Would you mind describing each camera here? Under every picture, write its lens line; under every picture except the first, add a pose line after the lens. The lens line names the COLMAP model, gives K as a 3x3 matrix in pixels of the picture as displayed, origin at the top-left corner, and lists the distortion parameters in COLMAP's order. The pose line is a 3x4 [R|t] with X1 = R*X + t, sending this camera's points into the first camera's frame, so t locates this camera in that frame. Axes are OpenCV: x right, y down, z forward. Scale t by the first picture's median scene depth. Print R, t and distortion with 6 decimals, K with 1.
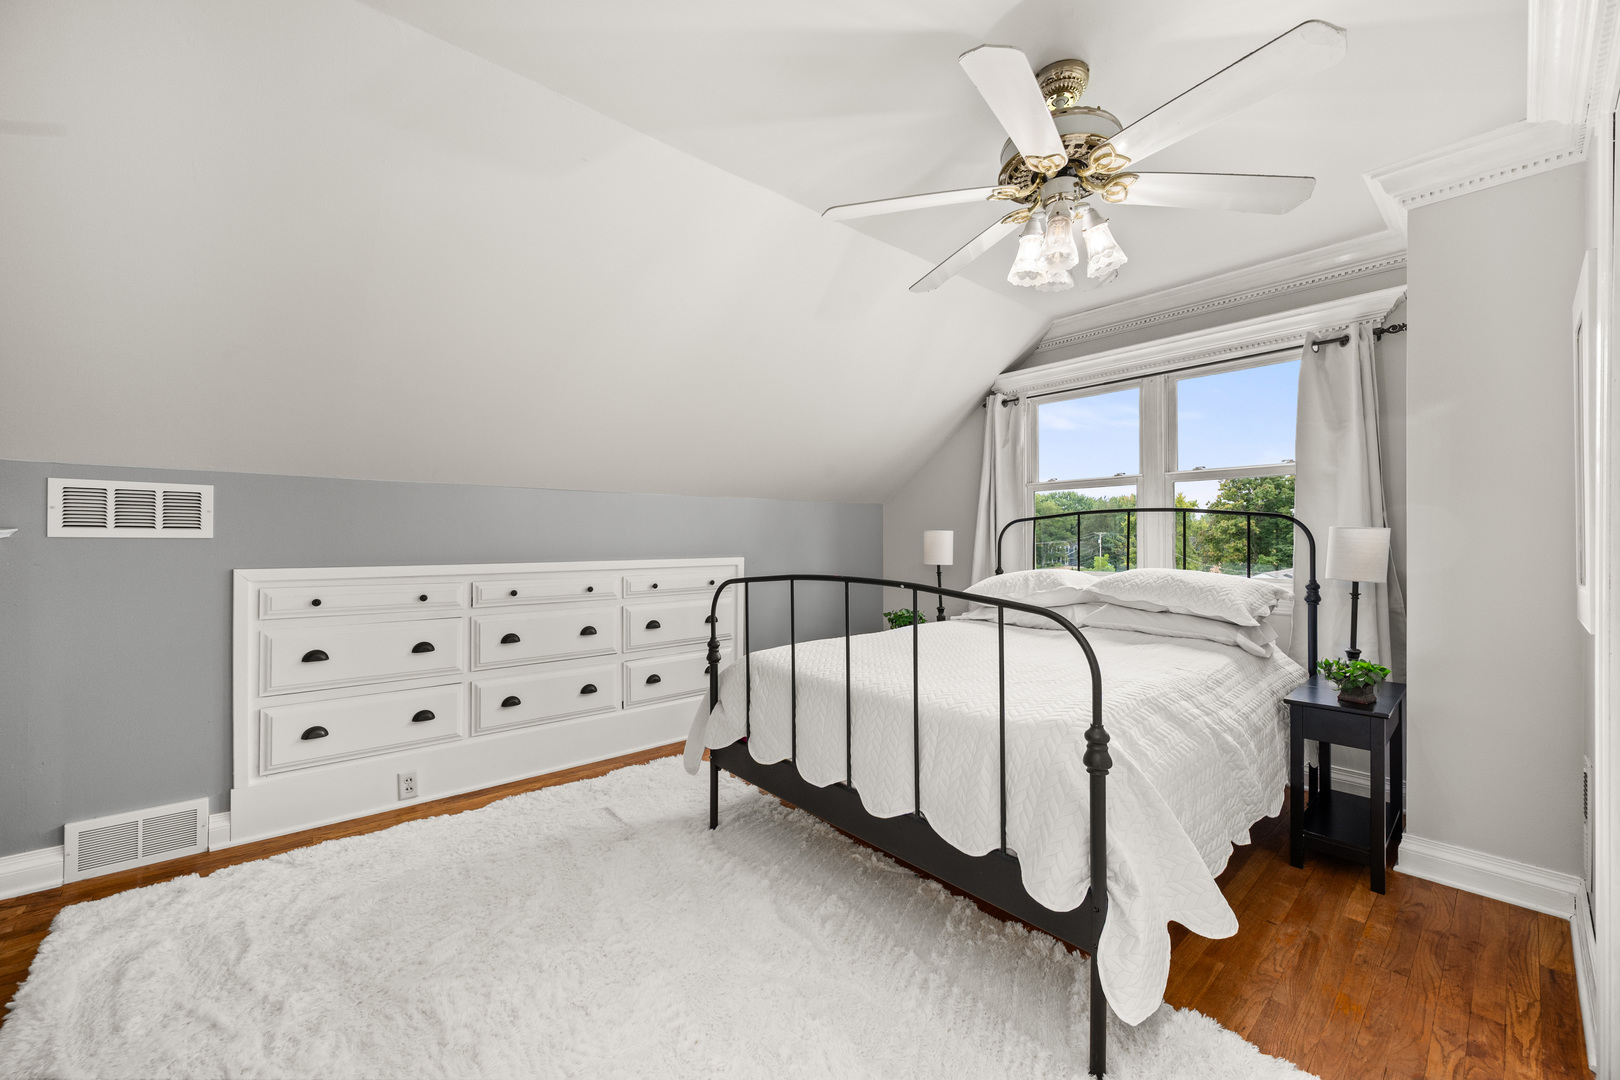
lens RADIAL K [[634.8, 0, 819.8], [0, 634.8, 537.8], [0, 0, 1]] dist [-0.001876, -0.000096]
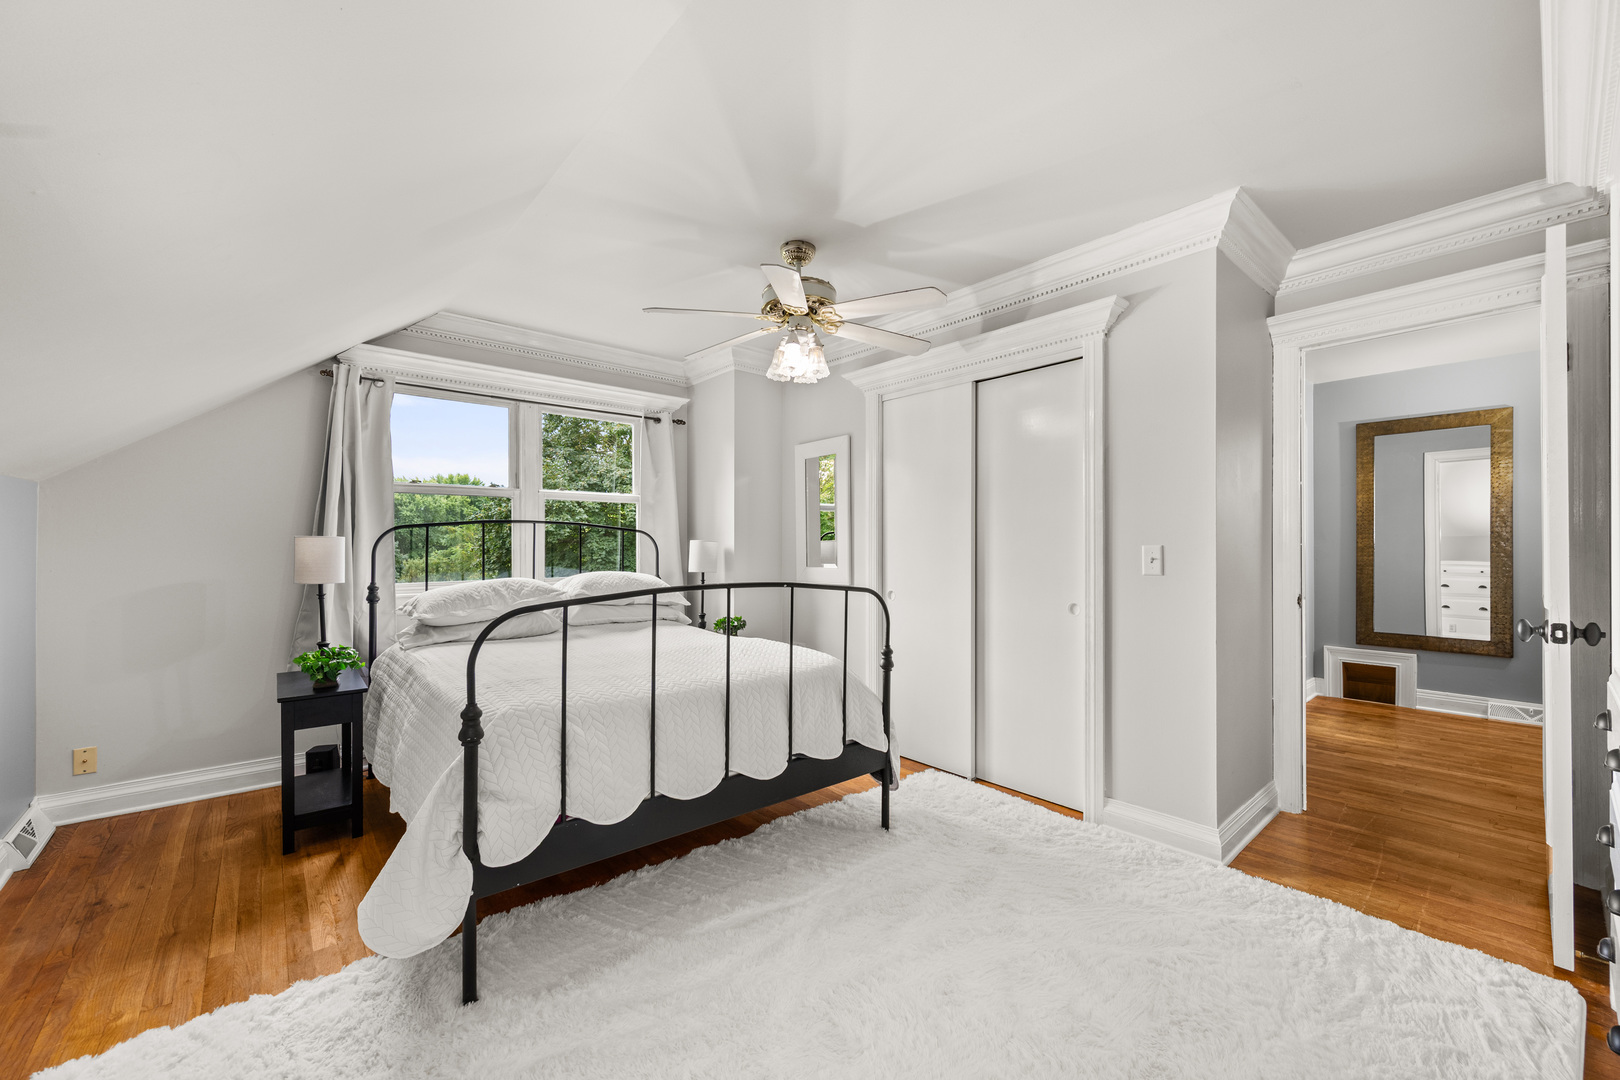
lens RADIAL K [[634.8, 0, 818.5], [0, 634.8, 542.9], [0, 0, 1]] dist [-0.001876, -0.000096]
pose [[0.015163, 0.000404, 0.999885, -0.700486], [-0.004682, 0.999989, -0.000333, -0.008716], [-0.999874, -0.004676, 0.015165, 0.554621]]
